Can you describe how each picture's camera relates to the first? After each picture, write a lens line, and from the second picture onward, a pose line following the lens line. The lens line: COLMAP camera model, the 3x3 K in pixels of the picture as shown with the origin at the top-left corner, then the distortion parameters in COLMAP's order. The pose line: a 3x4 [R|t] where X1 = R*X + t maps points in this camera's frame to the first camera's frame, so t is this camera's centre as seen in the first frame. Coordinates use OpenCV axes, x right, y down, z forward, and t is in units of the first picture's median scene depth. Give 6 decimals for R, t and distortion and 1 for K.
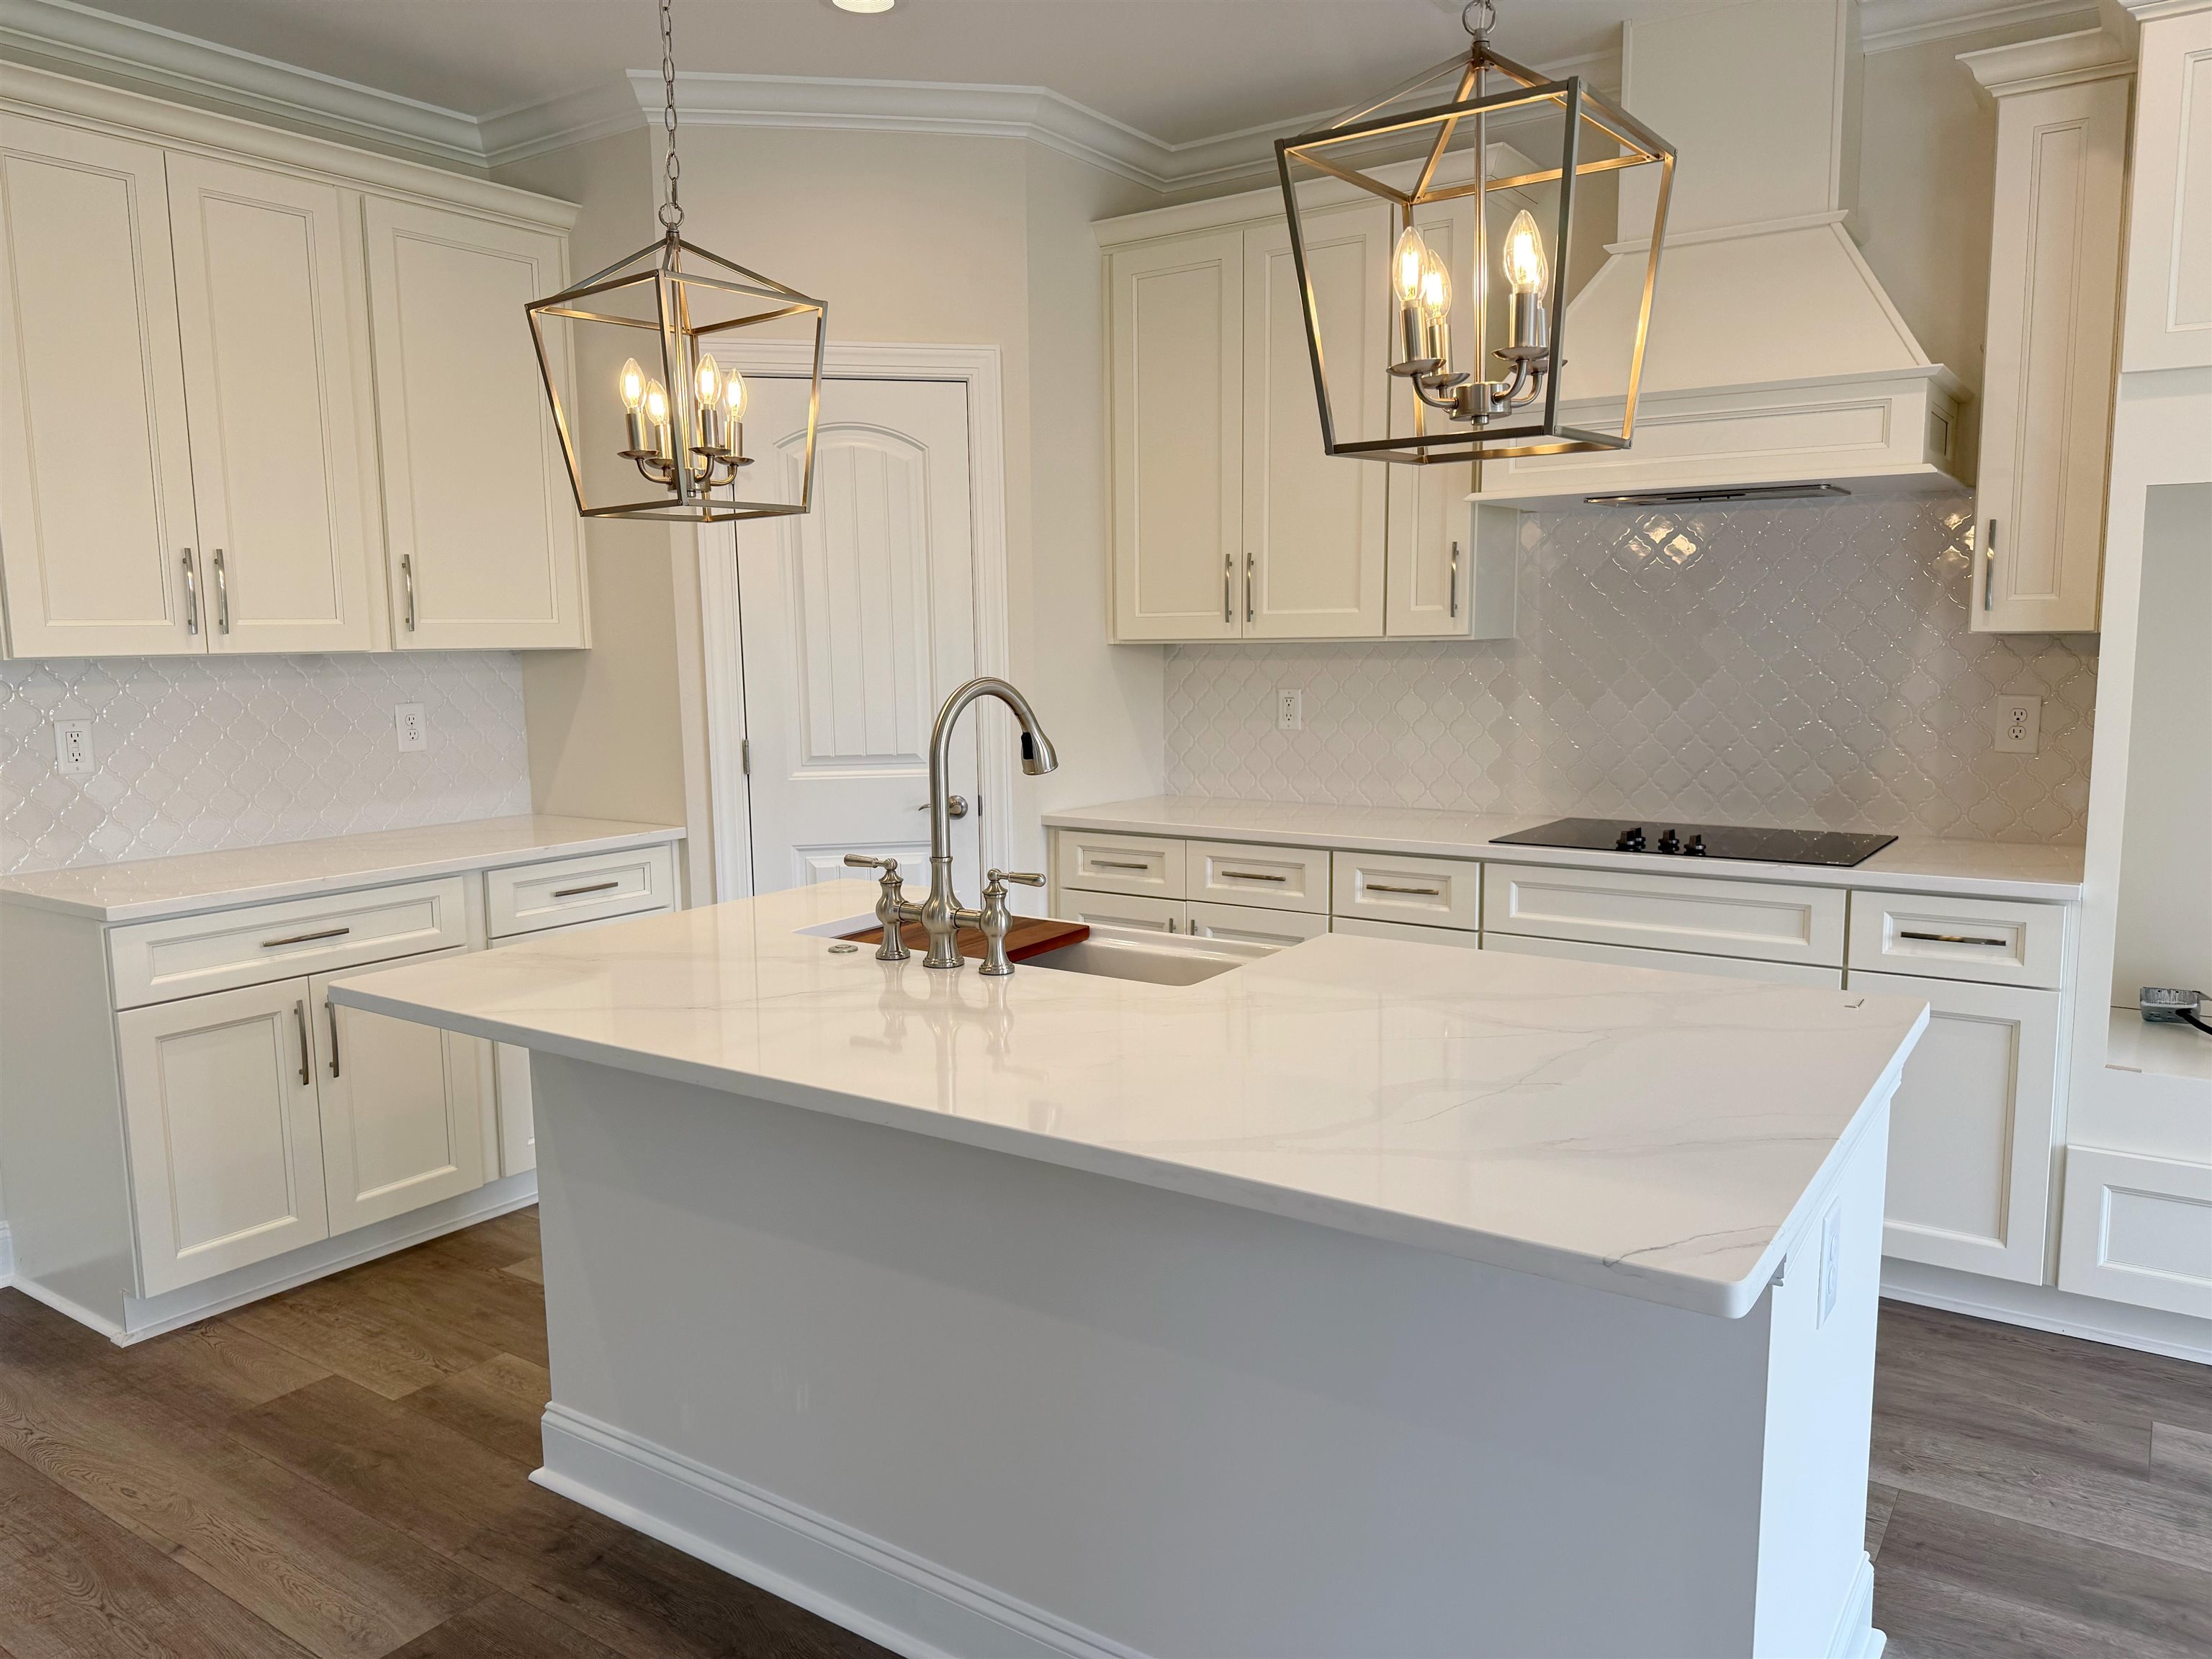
lens RADIAL K [[1576.2, 0, 1123.3], [0, 1576.2, 846.0], [0, 0, 1]] dist [0.039879, -0.056278]
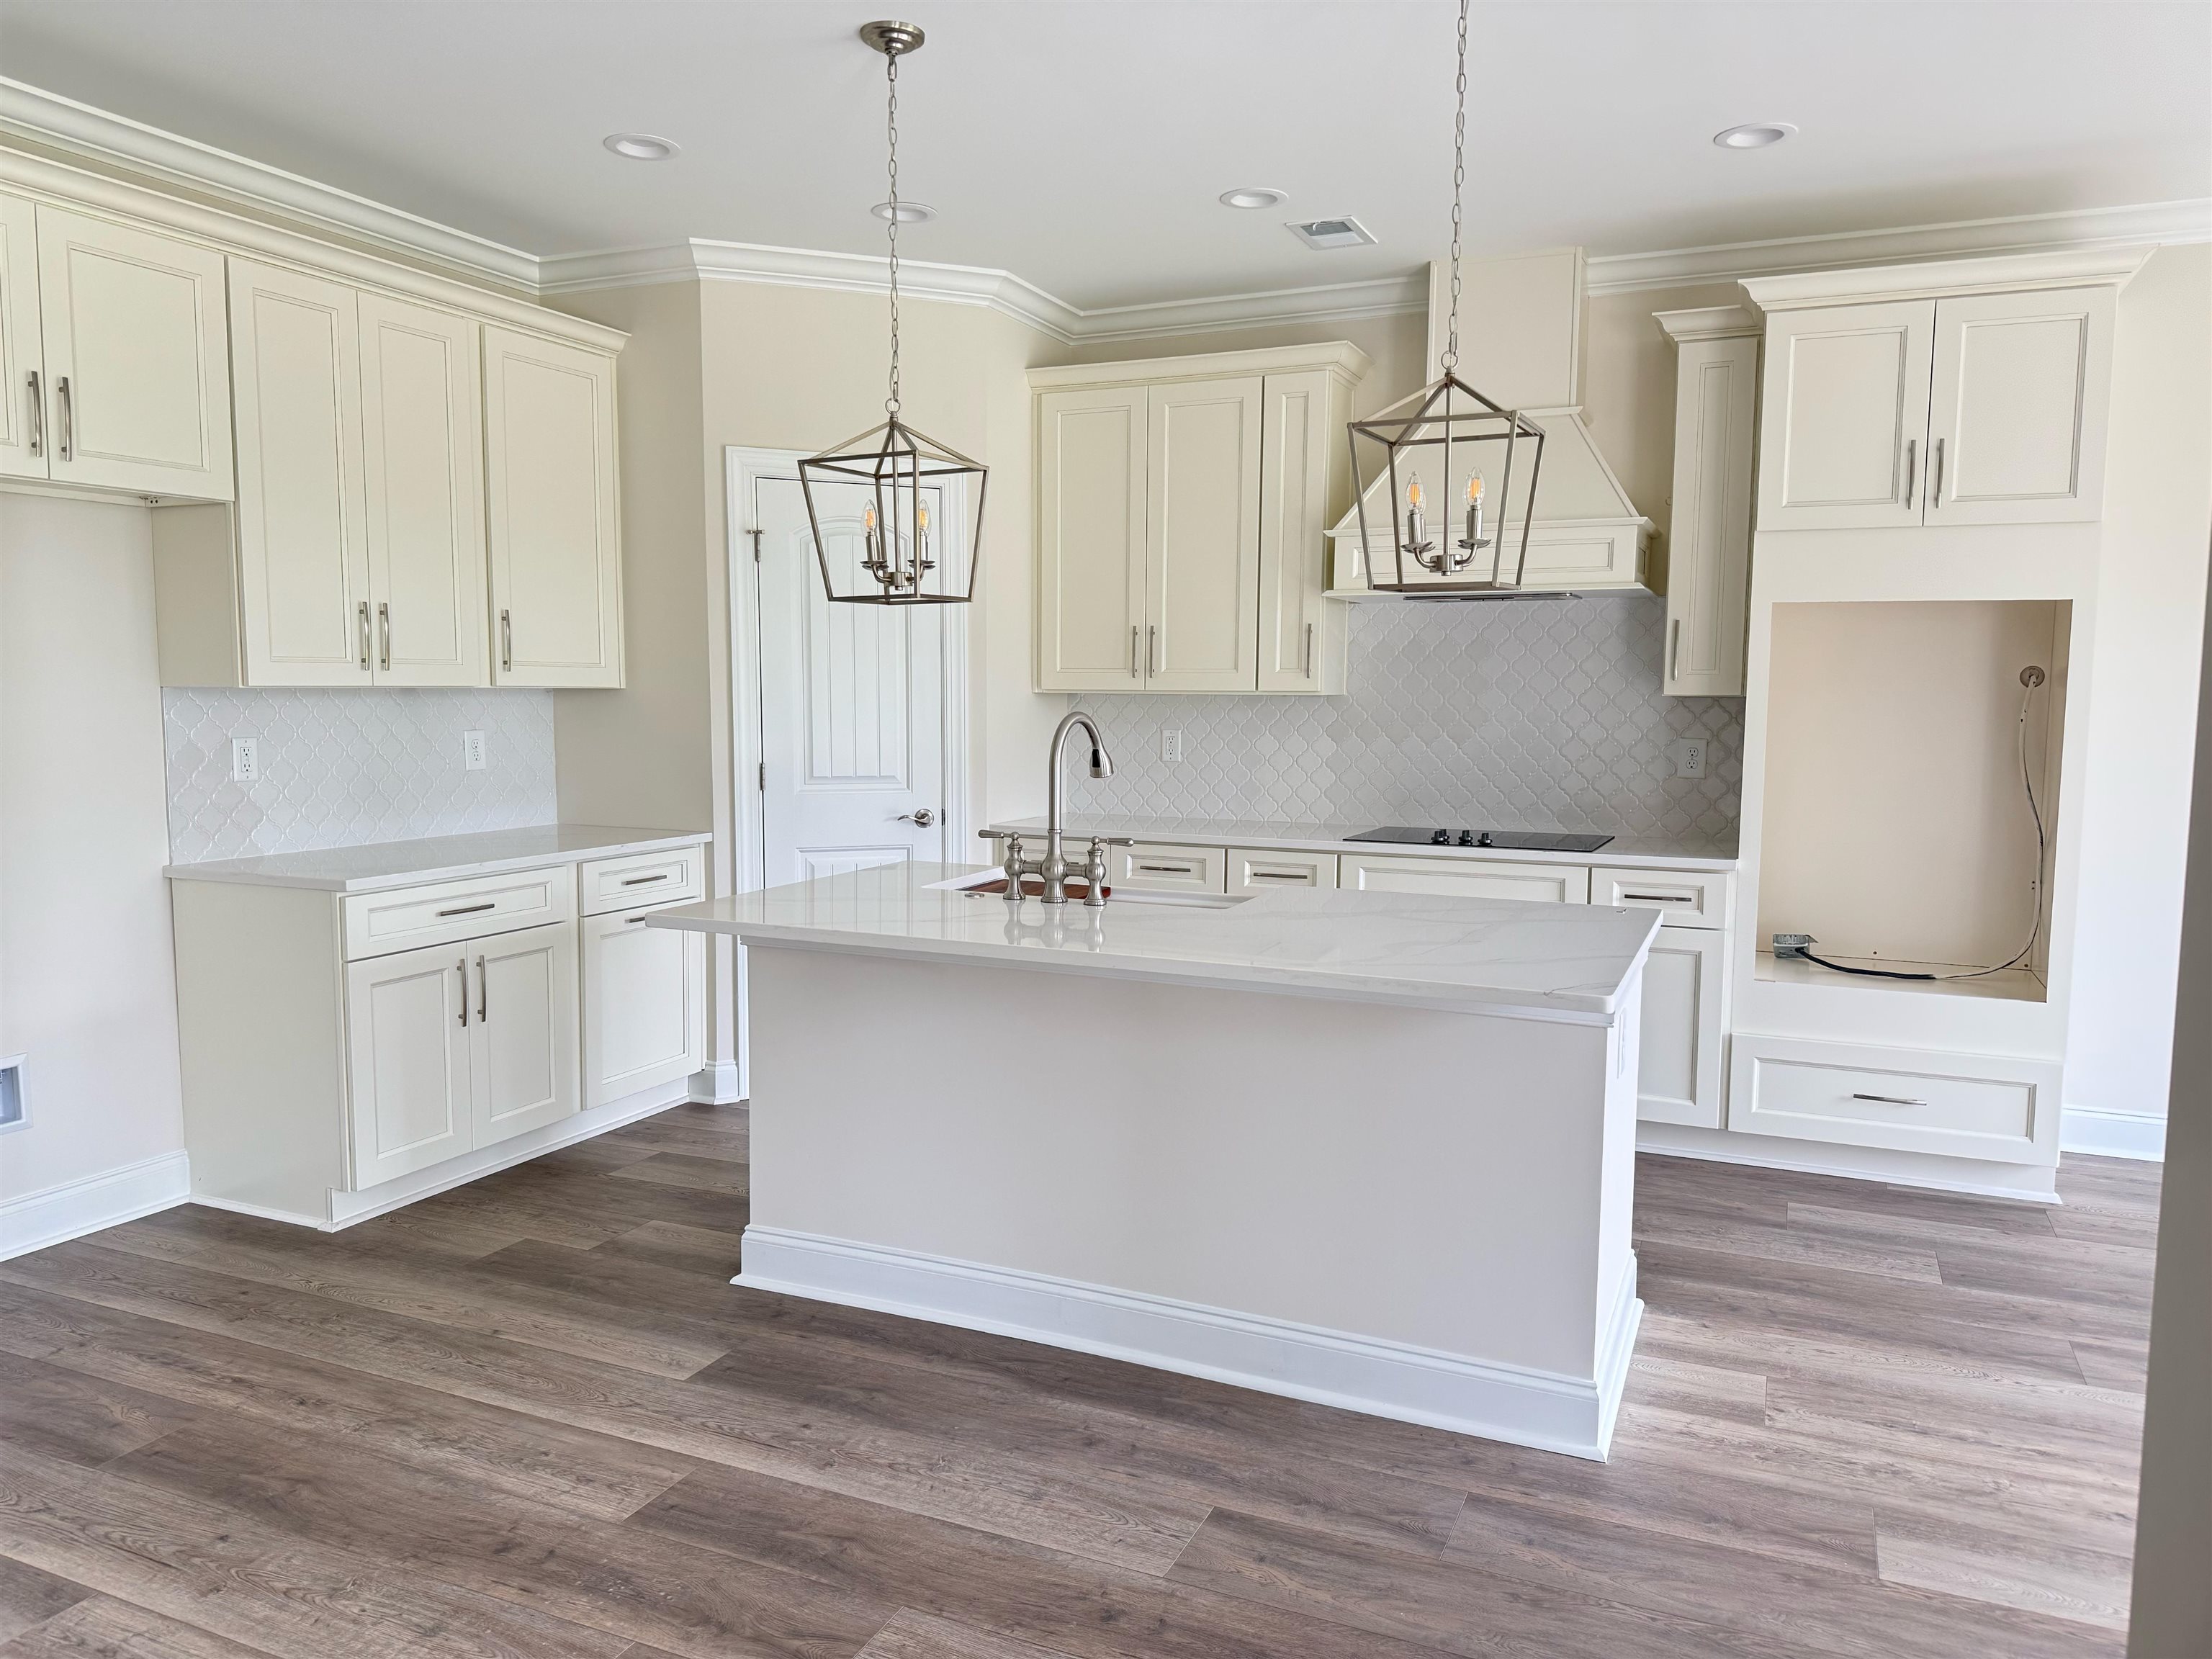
lens RADIAL K [[1576.2, 0, 1127.8], [0, 1576.2, 846.3], [0, 0, 1]] dist [0.039879, -0.056278]
pose [[0.982066, 0.000070, 0.188538, -0.231727], [0.006063, 0.999471, -0.031954, 0.049926], [-0.188441, 0.032524, 0.981546, -0.344857]]
